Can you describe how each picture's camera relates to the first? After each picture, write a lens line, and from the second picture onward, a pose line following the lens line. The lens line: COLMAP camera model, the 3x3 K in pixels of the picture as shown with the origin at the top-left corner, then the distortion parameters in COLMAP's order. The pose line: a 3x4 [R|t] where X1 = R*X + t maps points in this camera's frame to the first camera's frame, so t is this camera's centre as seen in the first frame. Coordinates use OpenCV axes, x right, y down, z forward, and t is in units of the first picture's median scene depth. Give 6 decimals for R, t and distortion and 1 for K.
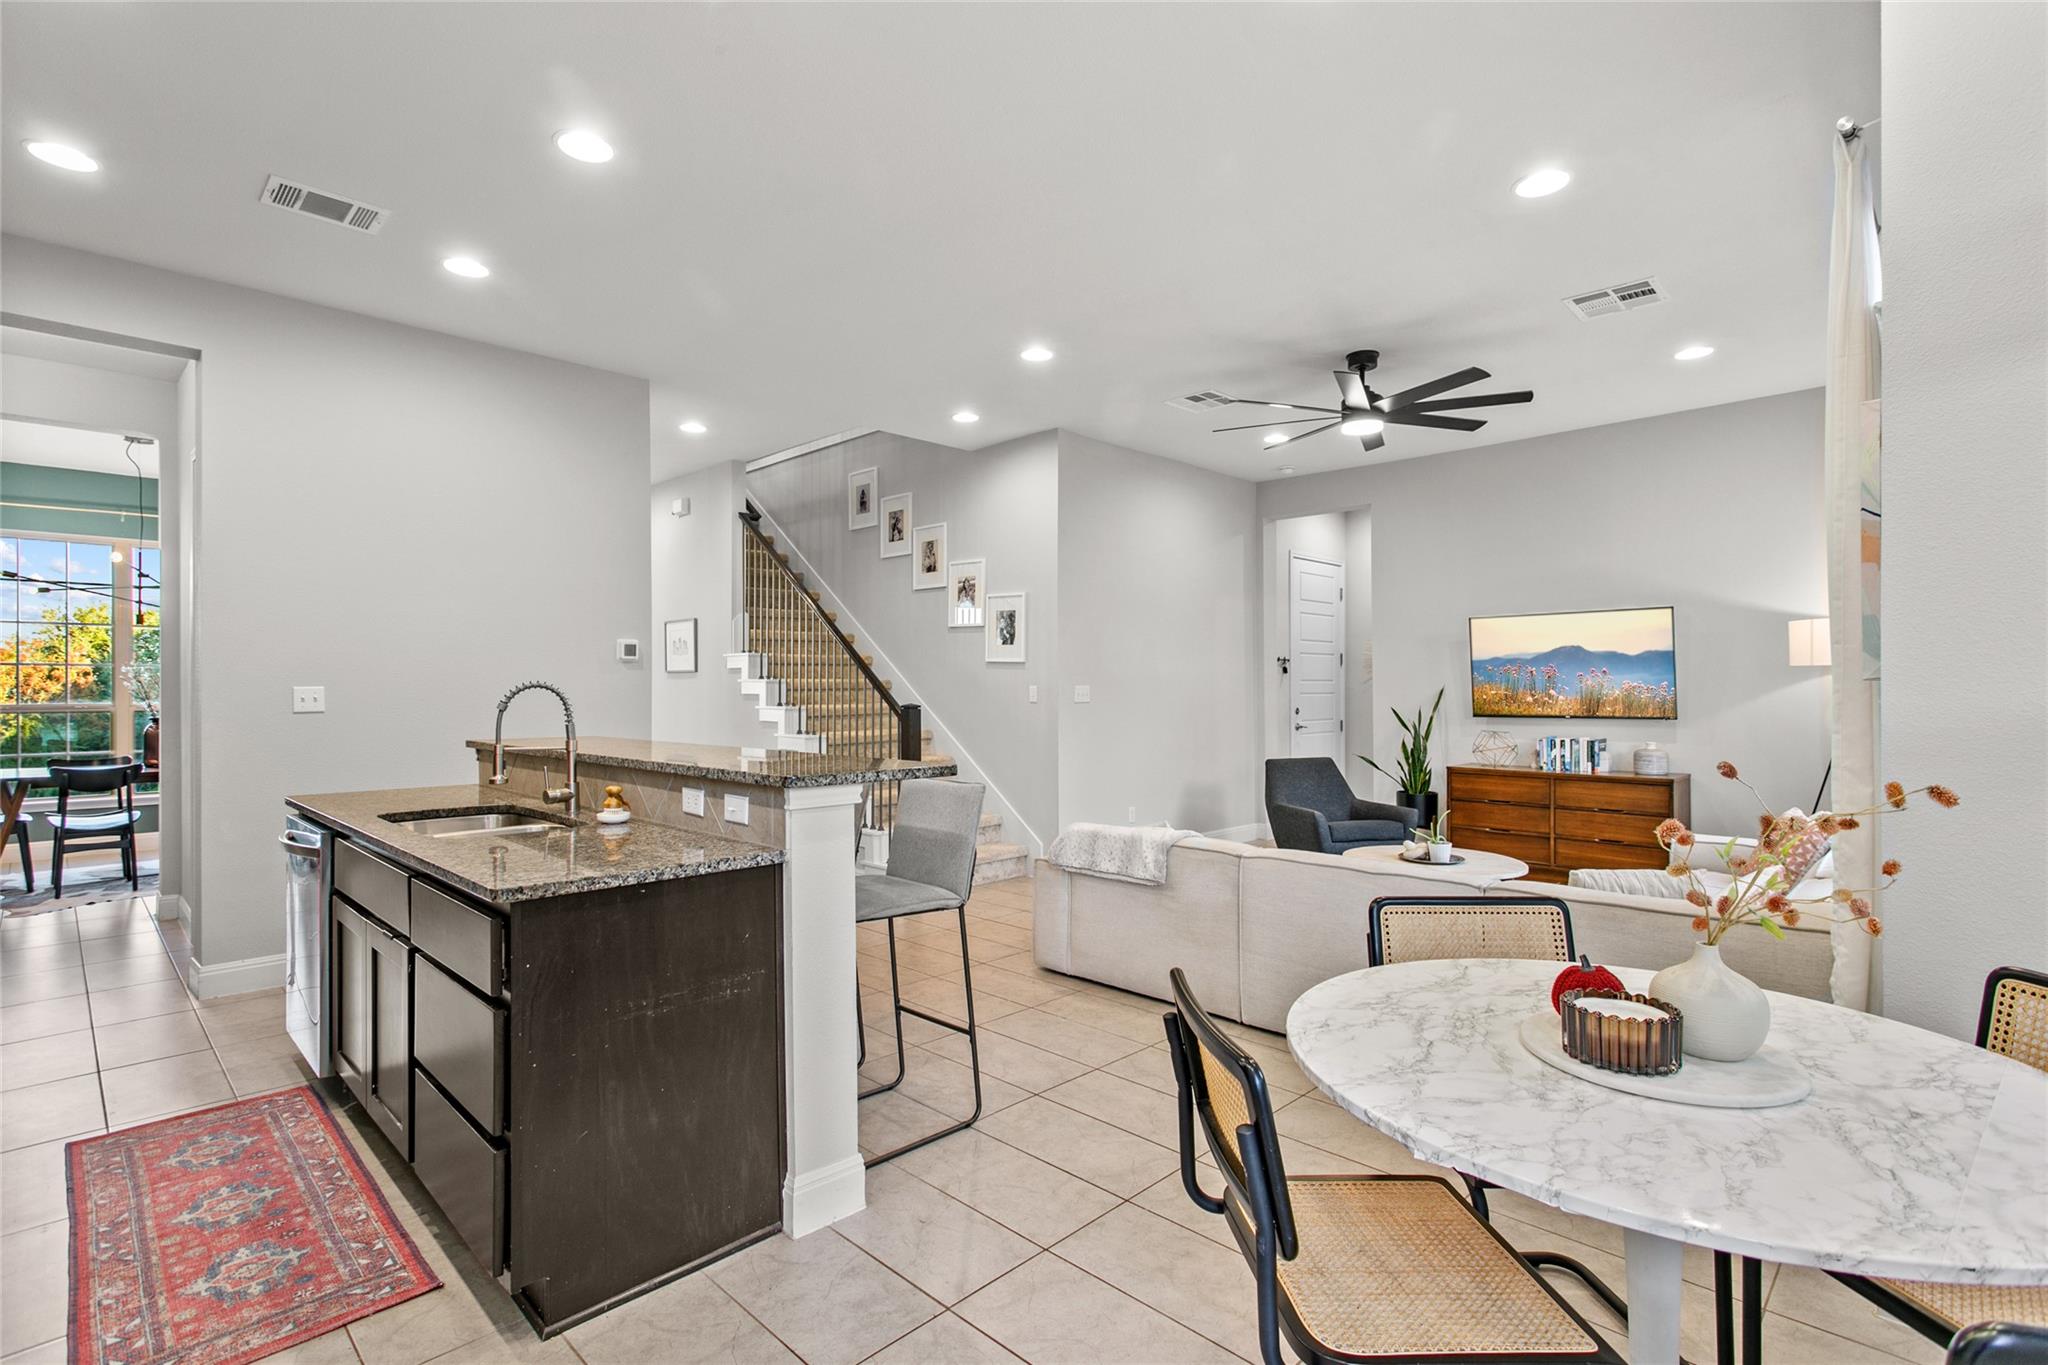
lens RADIAL K [[987.7, 0, 1019.5], [0, 987.7, 683.4], [0, 0, 1]] dist [0.002593, 0.002296]
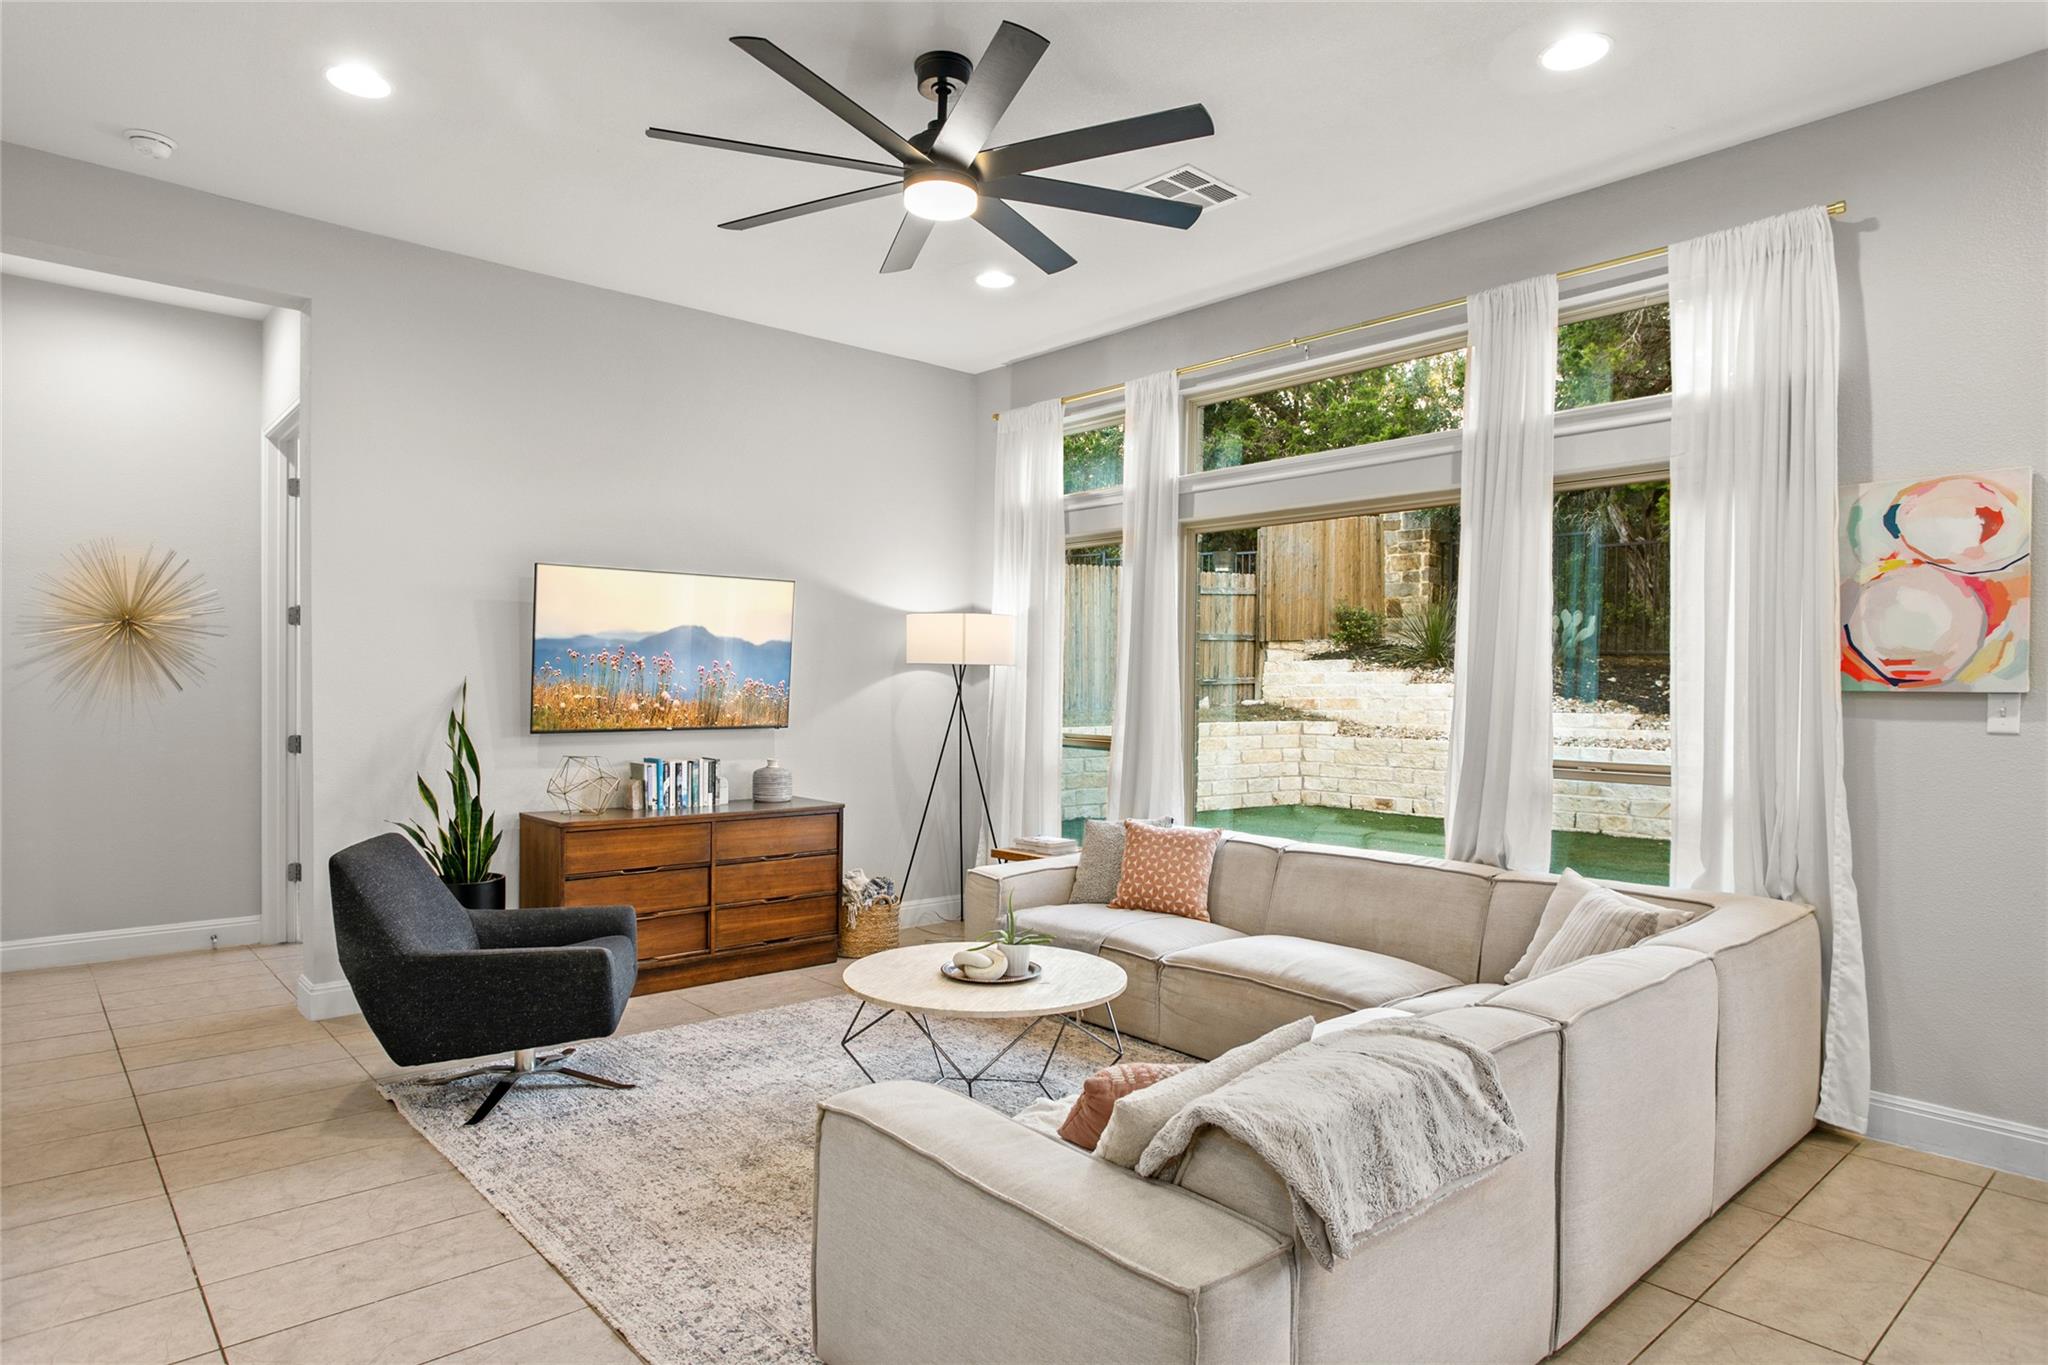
lens RADIAL K [[1210.4, 0, 988.7], [0, 1210.4, 708.9], [0, 0, 1]] dist [0.005746, 0.003100]
pose [[0.089007, -0.015385, 0.995912, -0.288971], [-0.012121, 0.999790, 0.016528, 0.003630], [-0.995957, -0.013542, 0.088802, 0.800215]]
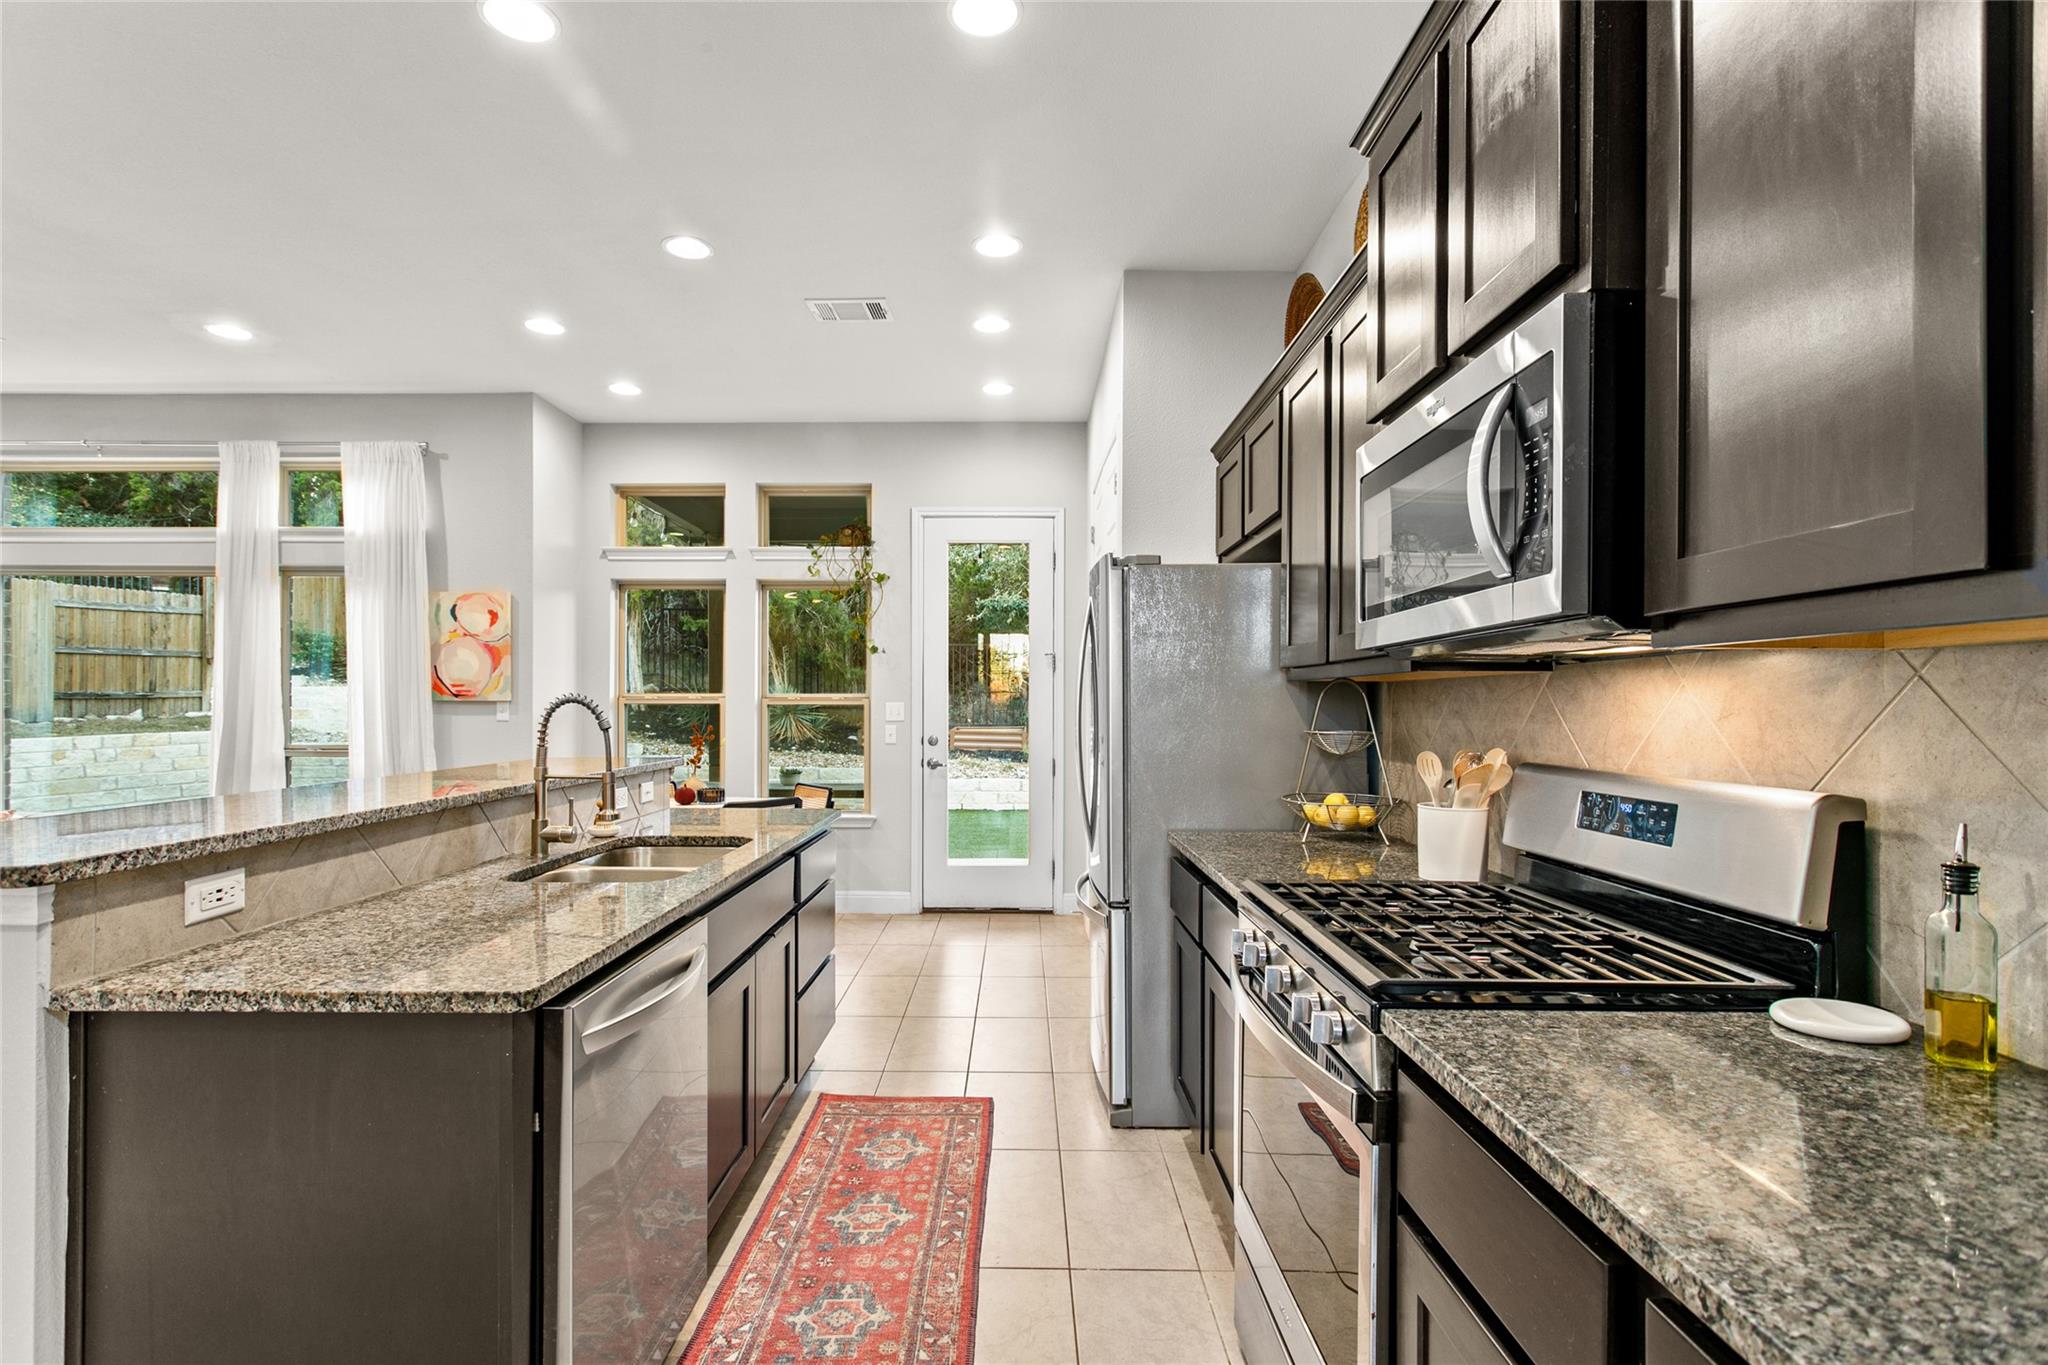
lens RADIAL K [[987.7, 0, 989.0], [0, 987.7, 702.7], [0, 0, 1]] dist [0.002593, 0.002296]
pose [[-0.689562, 0.001075, 0.724226, -0.690024], [-0.002752, 0.999988, -0.004105, 0.003952], [-0.724222, -0.004824, -0.689550, 0.690101]]
